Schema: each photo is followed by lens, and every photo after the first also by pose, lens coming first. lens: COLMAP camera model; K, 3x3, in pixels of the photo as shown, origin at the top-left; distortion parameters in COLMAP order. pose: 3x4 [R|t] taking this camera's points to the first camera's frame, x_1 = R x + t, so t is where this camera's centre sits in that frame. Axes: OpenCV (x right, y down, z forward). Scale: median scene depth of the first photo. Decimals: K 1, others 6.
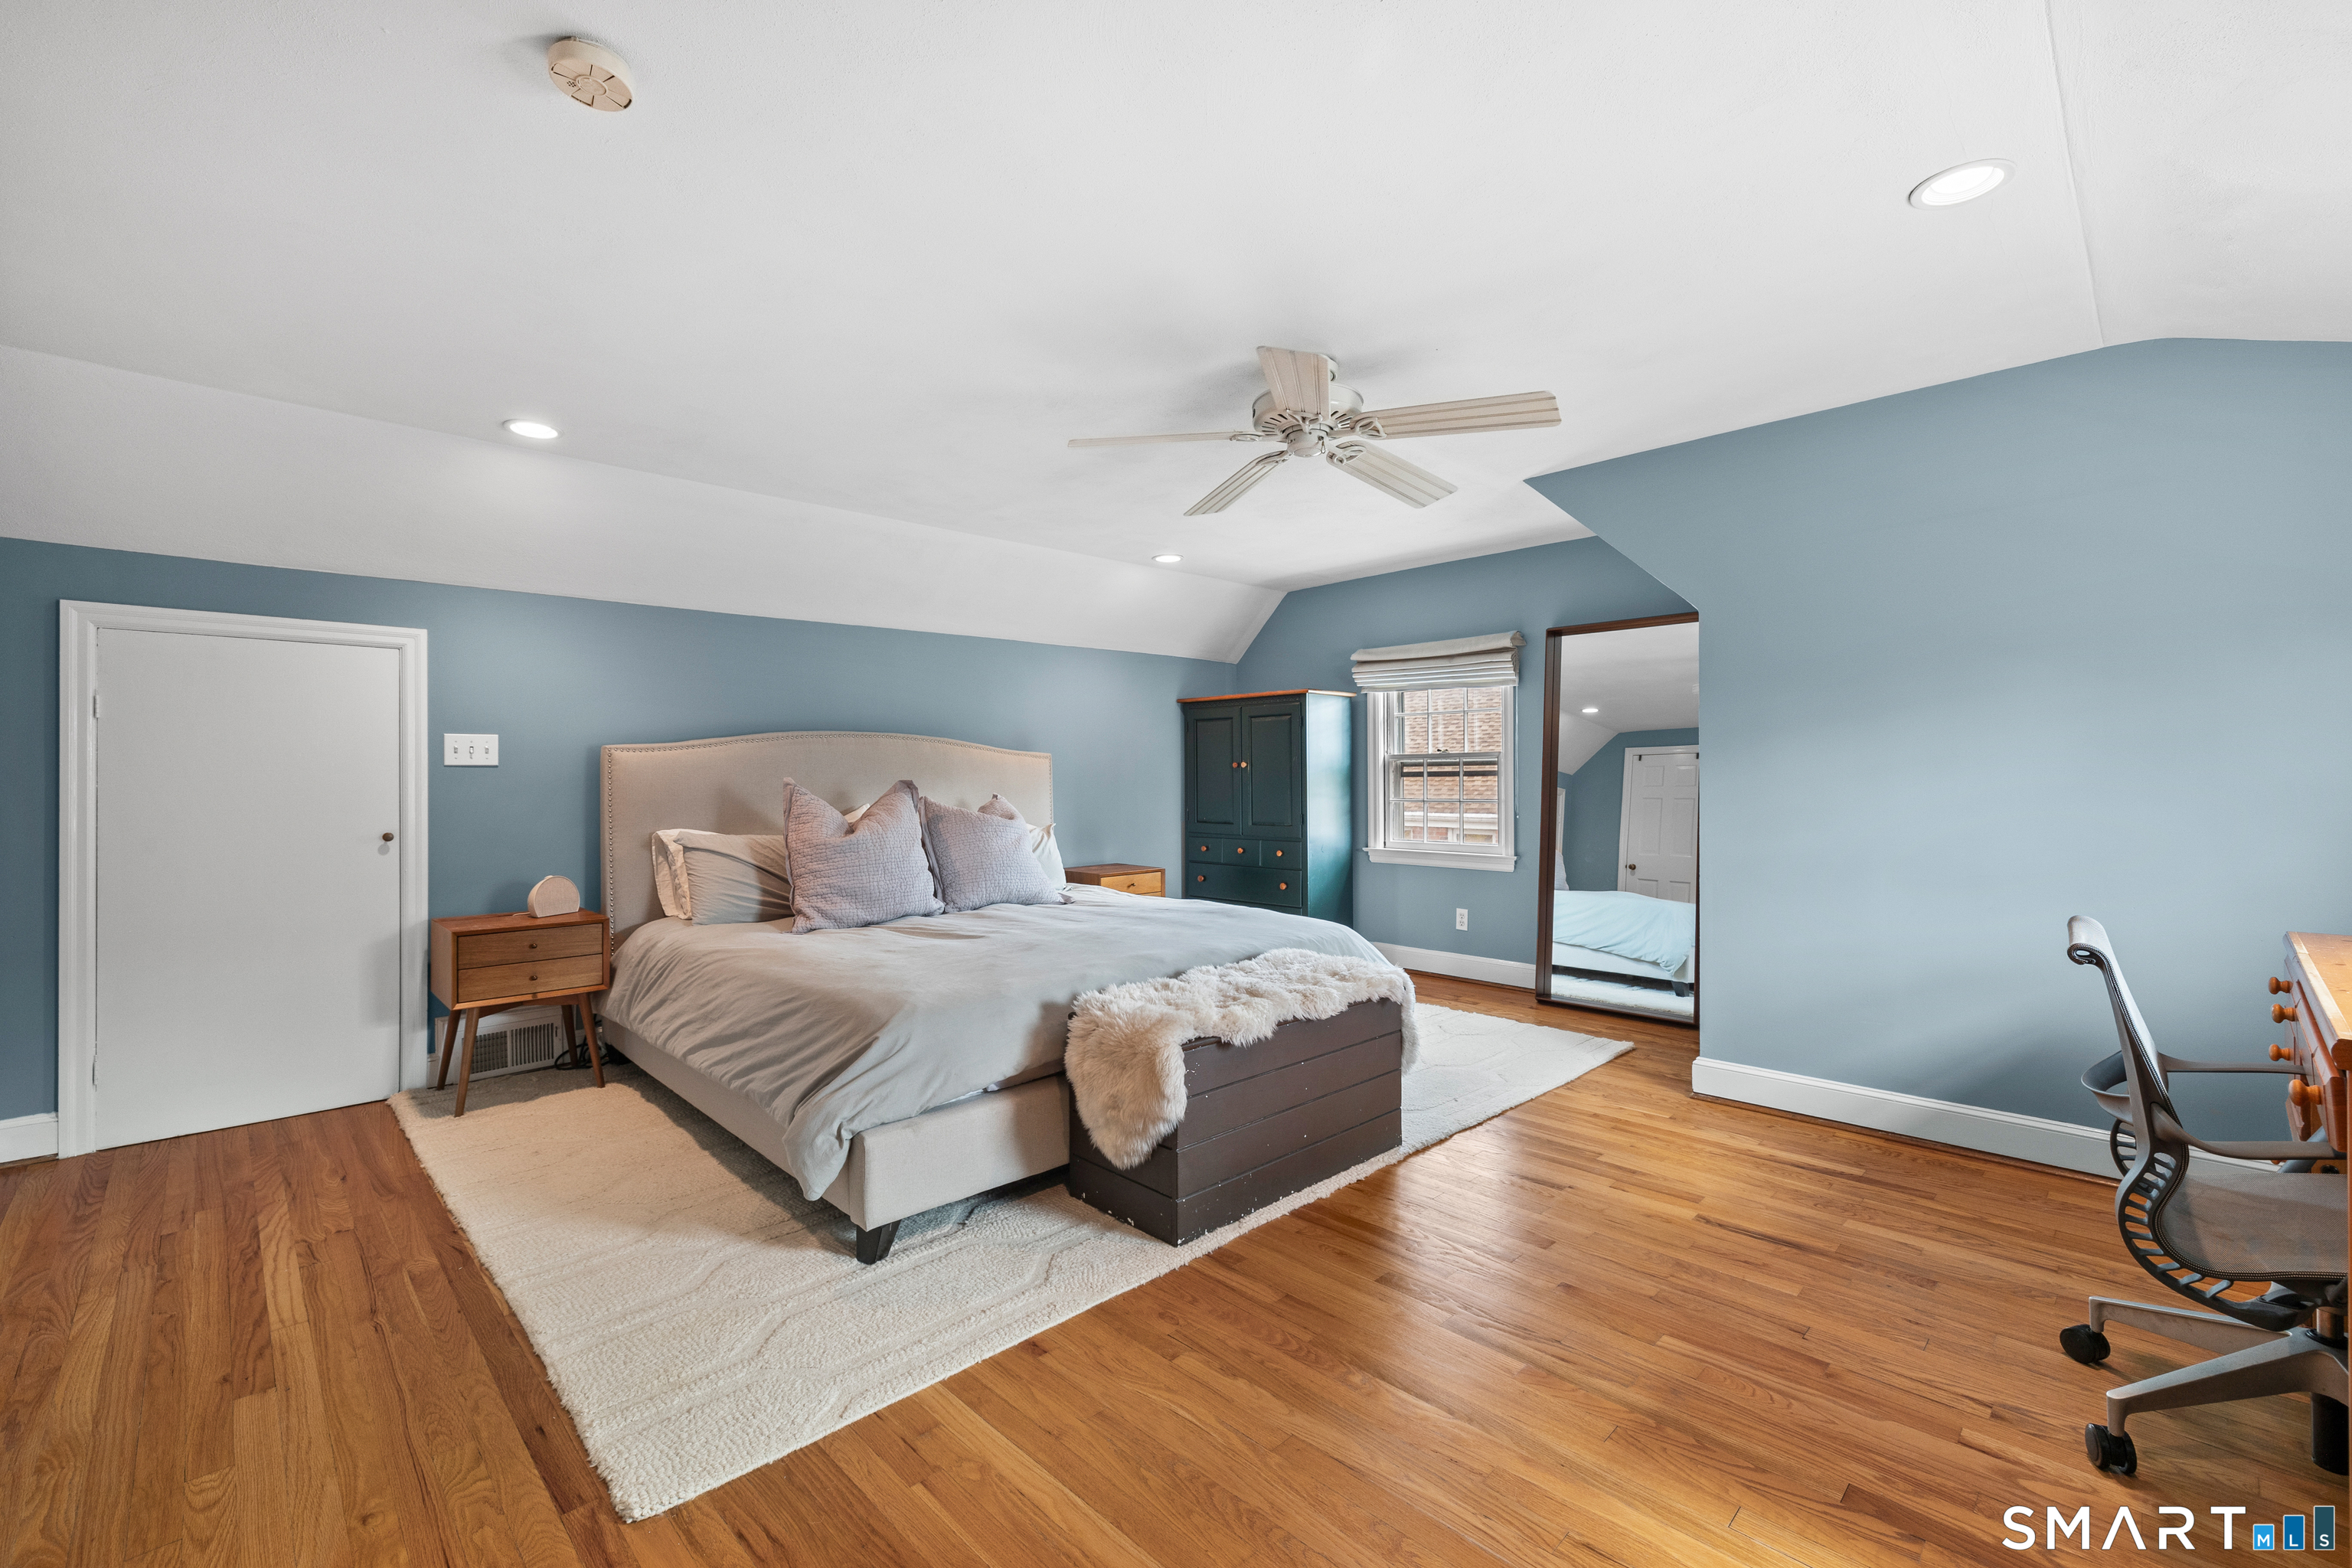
lens RADIAL K [[996.5, 0, 1186.1], [0, 996.5, 779.5], [0, 0, 1]] dist [0.001679, -0.001008]
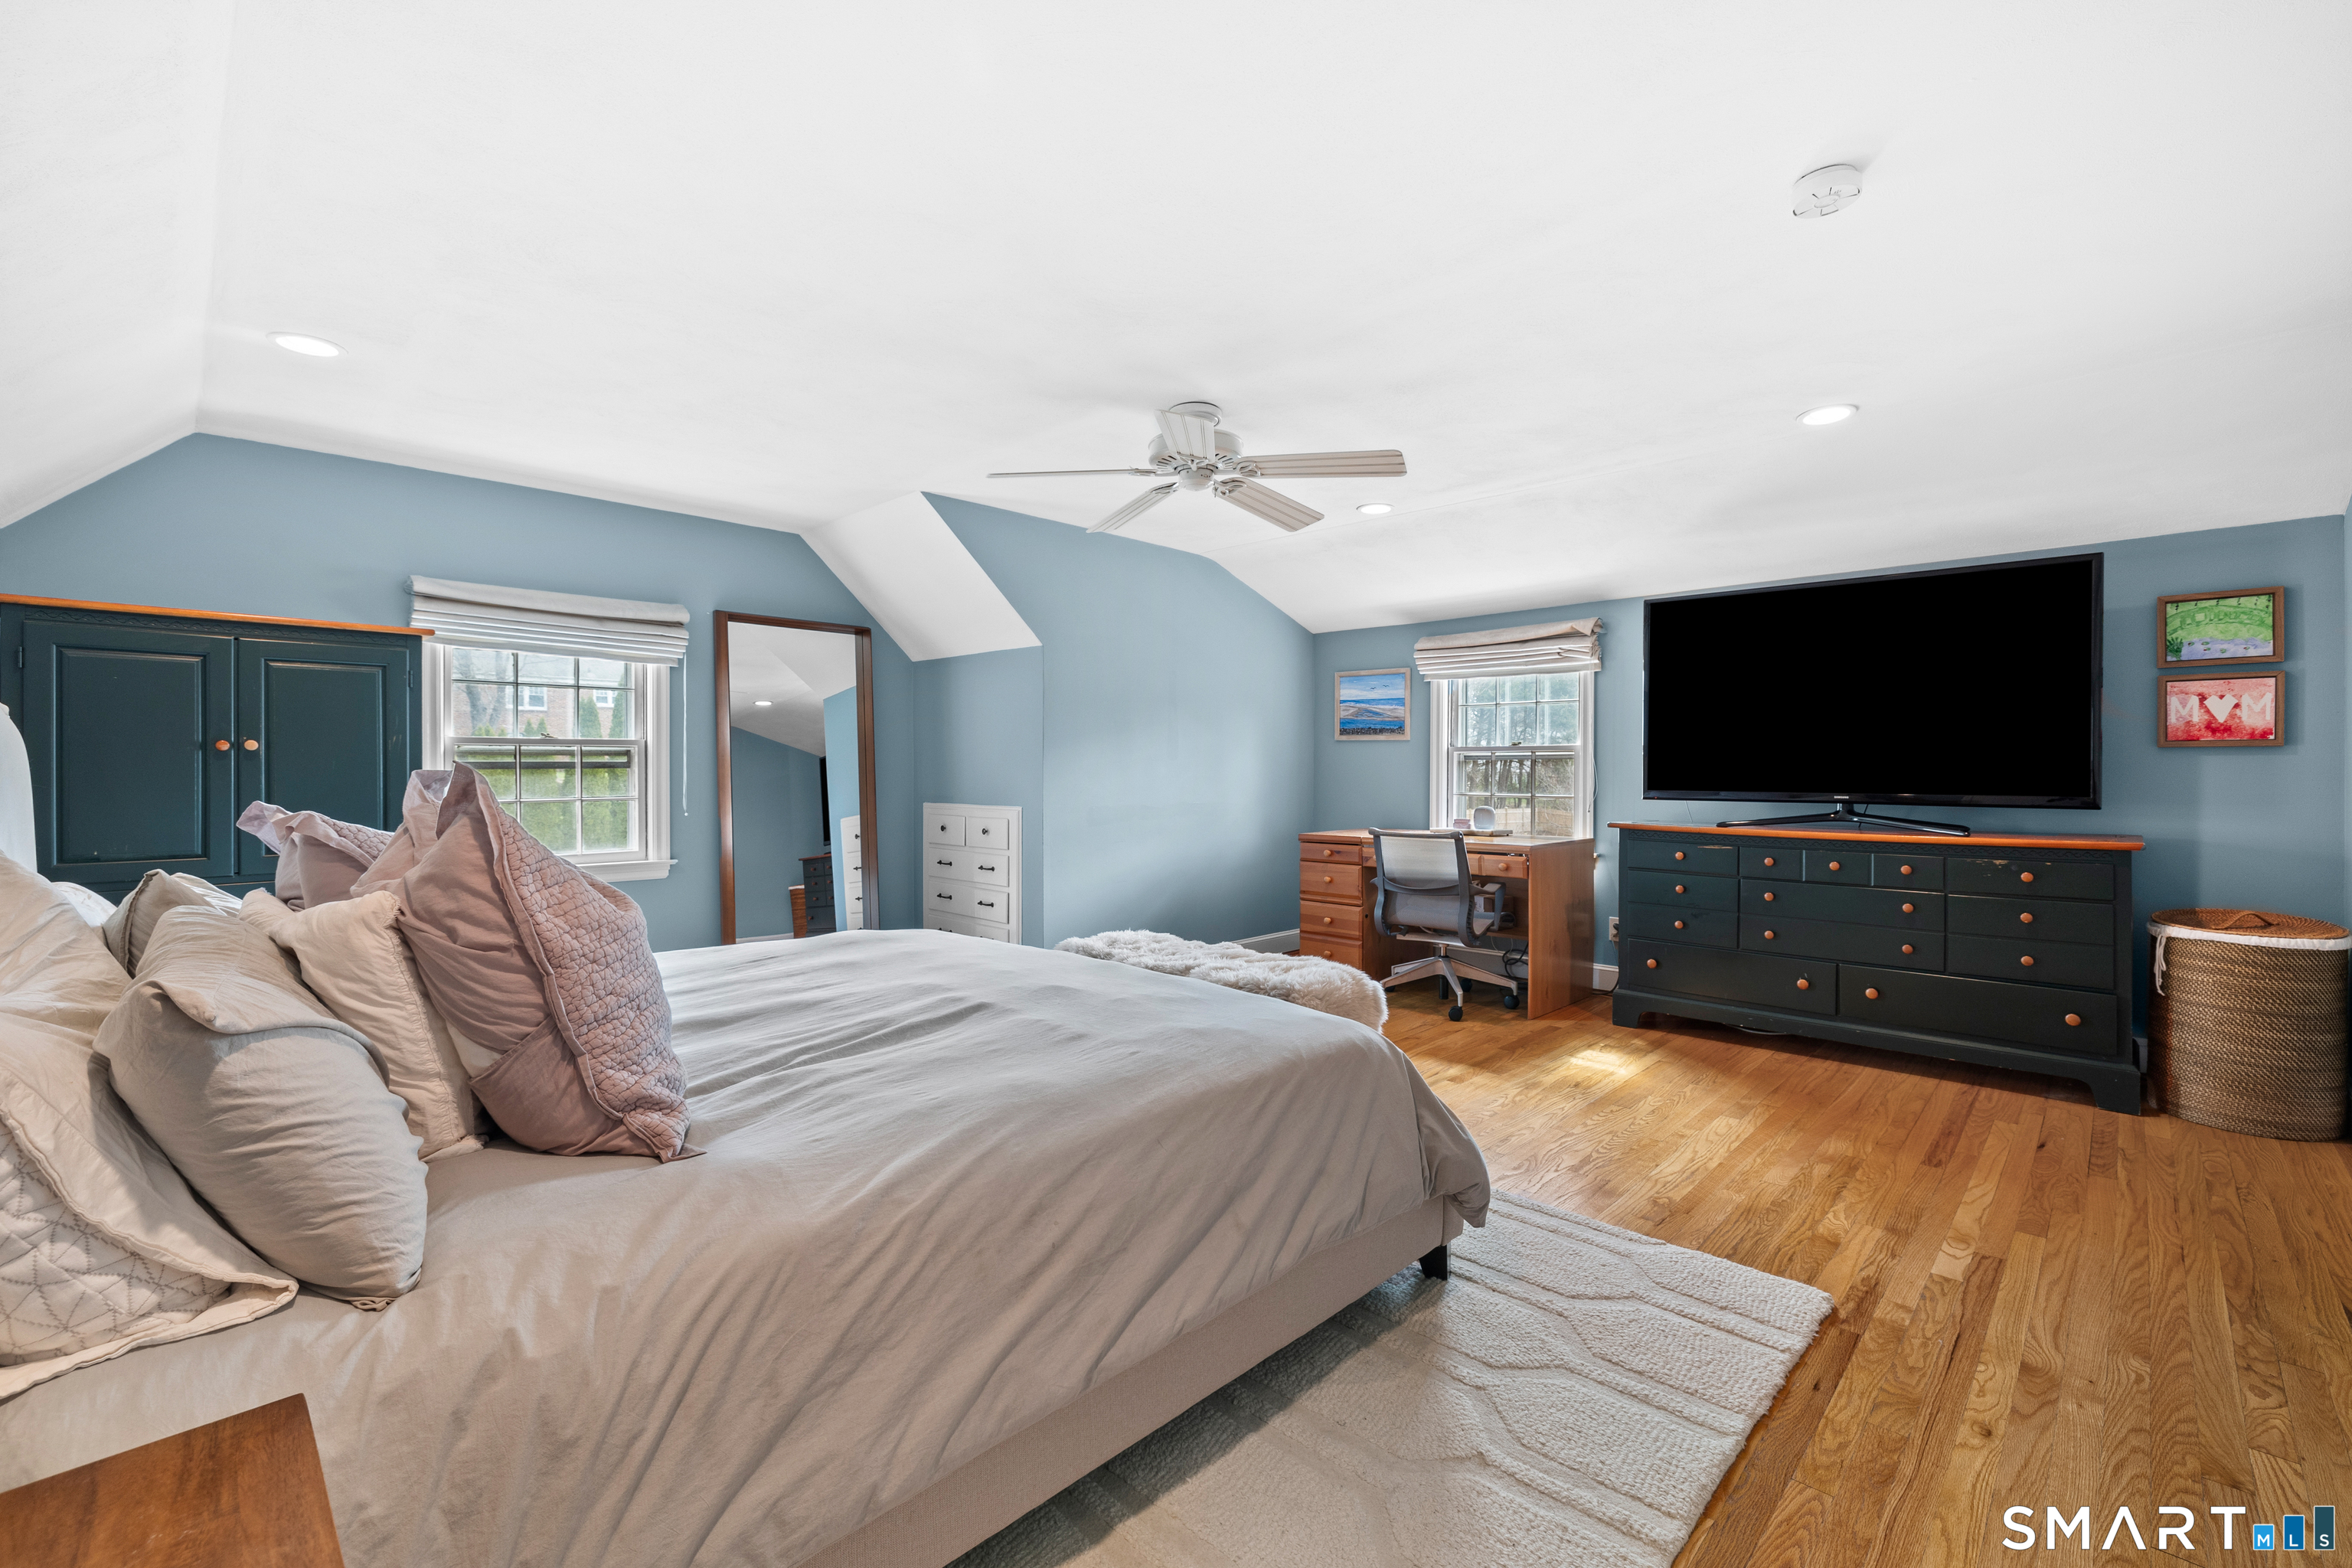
lens RADIAL K [[996.5, 0, 1177.1], [0, 996.5, 789.1], [0, 0, 1]] dist [0.001679, -0.001008]
pose [[-0.023227, -0.017023, 0.999585, -1.122302], [0.000055, 0.999855, 0.017029, -0.000084], [-0.999730, 0.000450, -0.023222, 1.138239]]
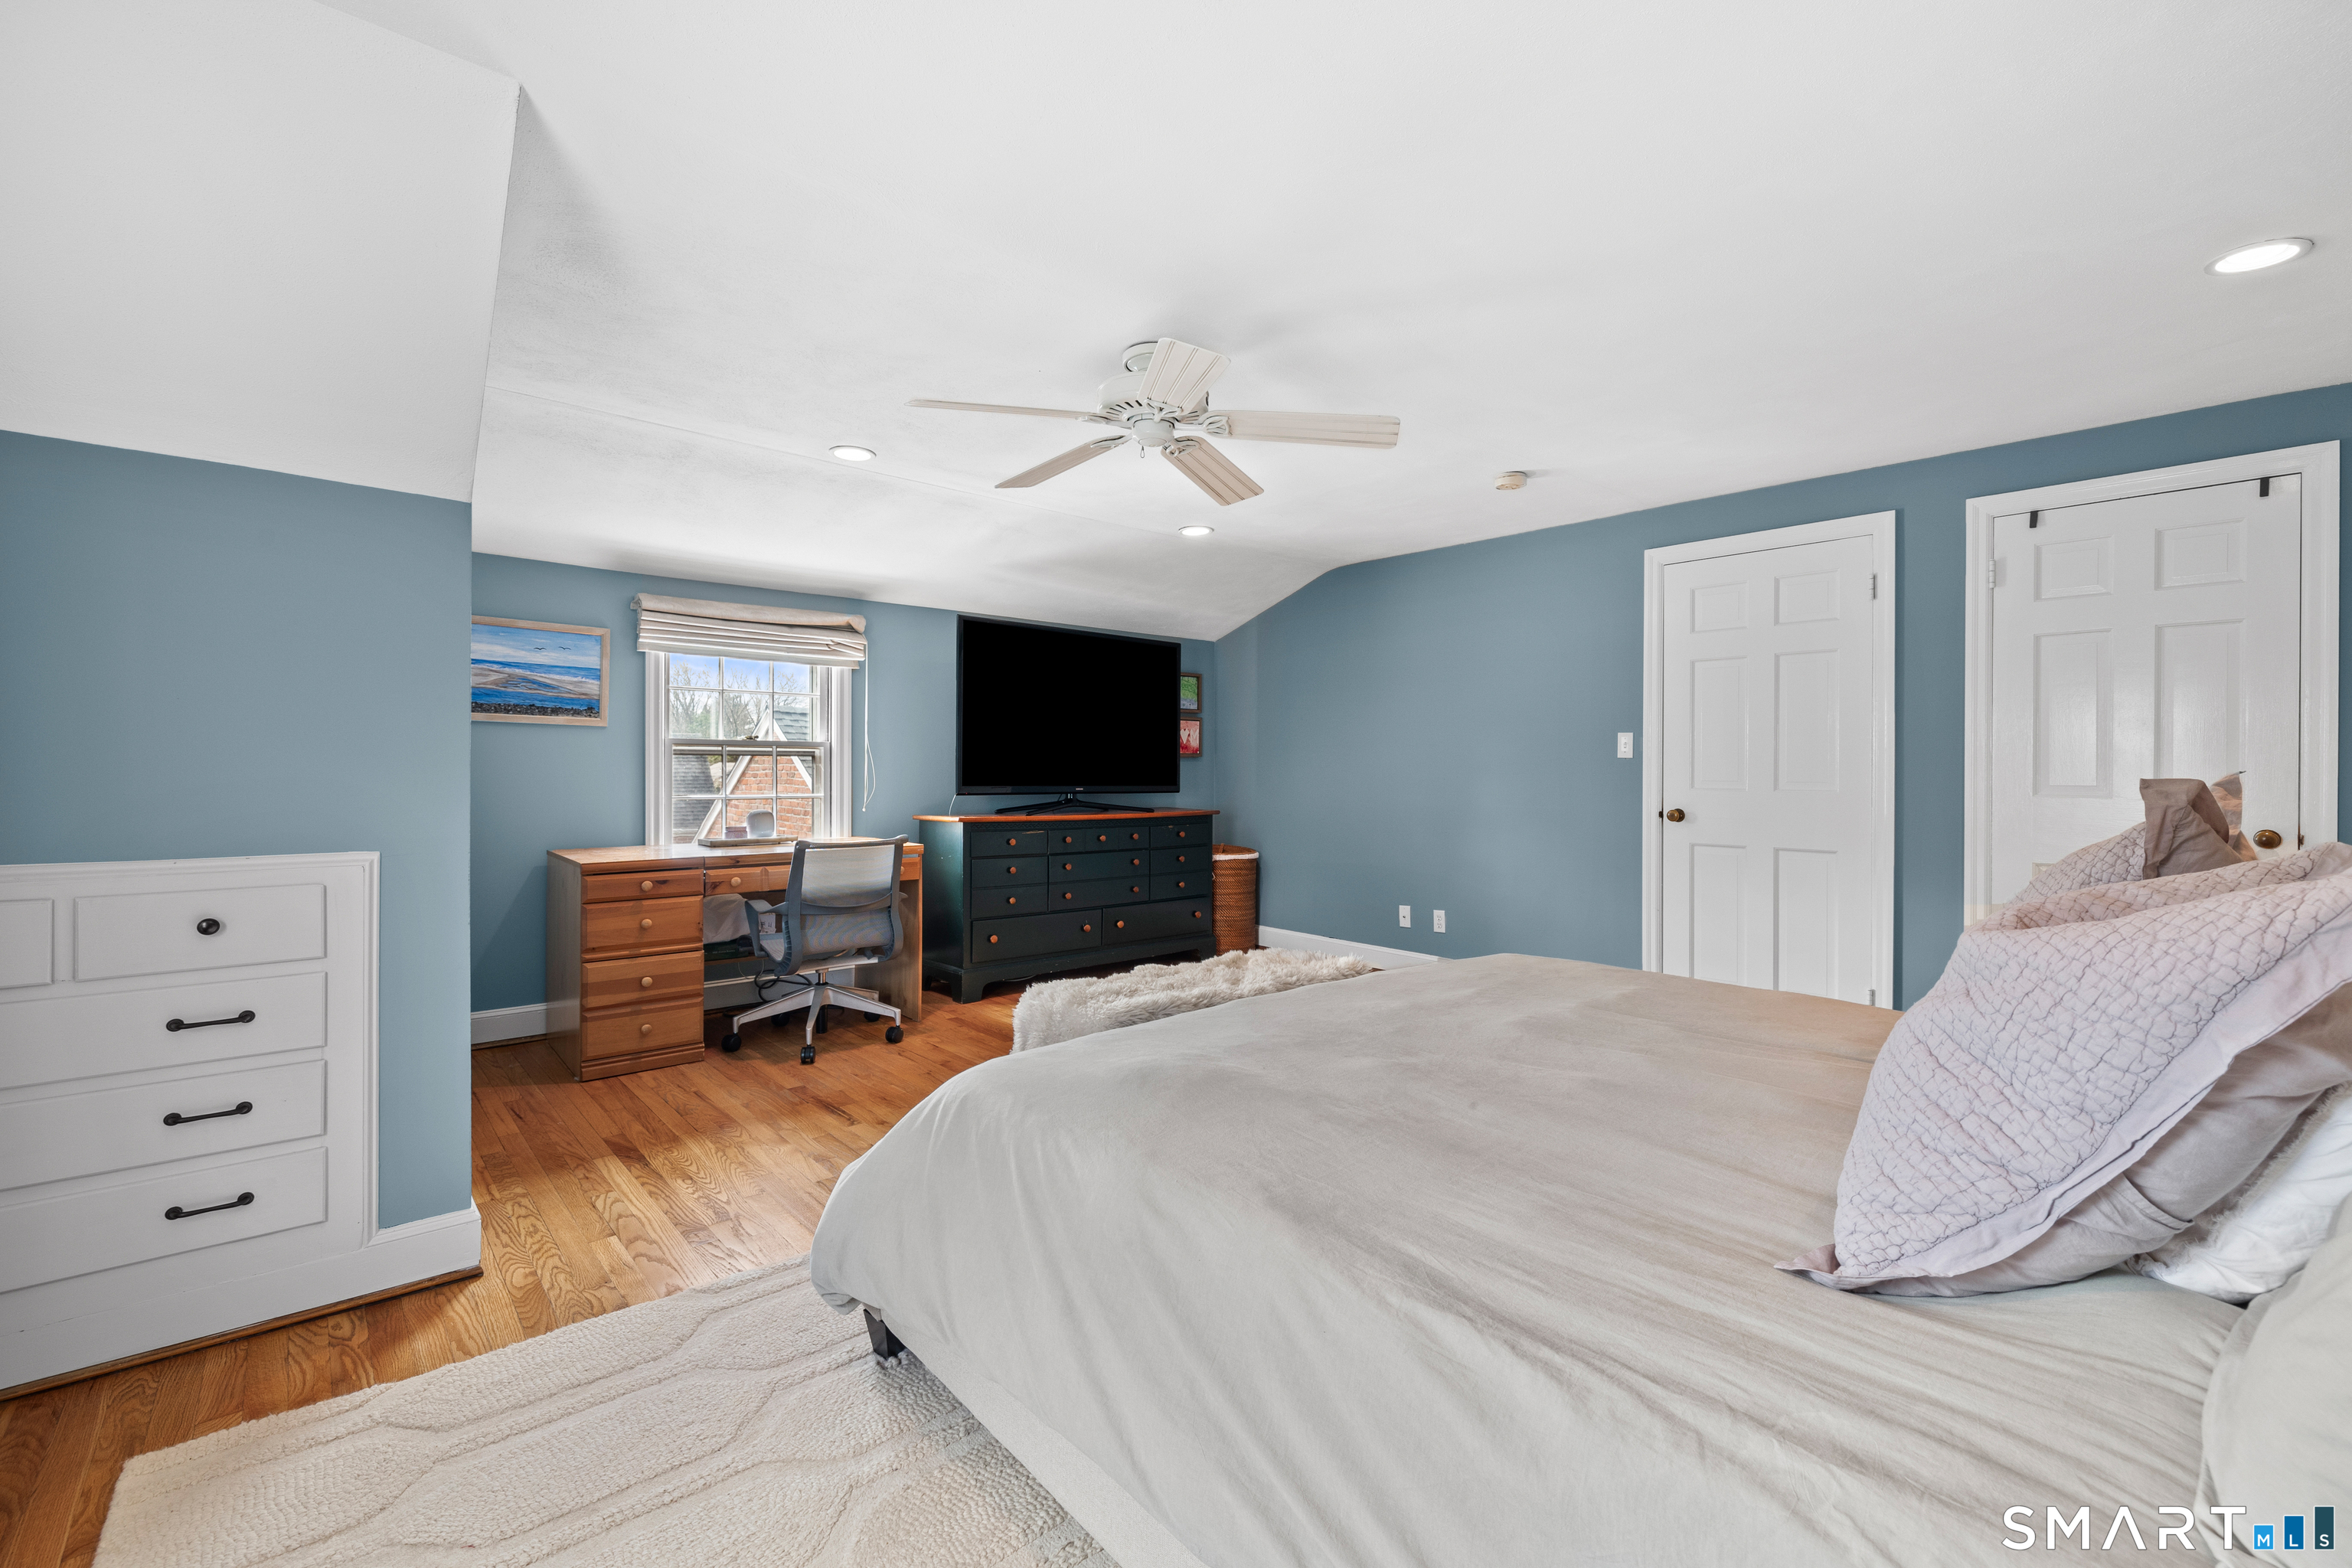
lens RADIAL K [[996.5, 0, 1166.9], [0, 996.5, 768.7], [0, 0, 1]] dist [0.001679, -0.001008]
pose [[-0.997915, -0.002350, 0.064503, 0.044878], [-0.002421, 0.999997, -0.001037, -0.002120], [-0.064501, -0.001191, -0.997917, 2.140583]]
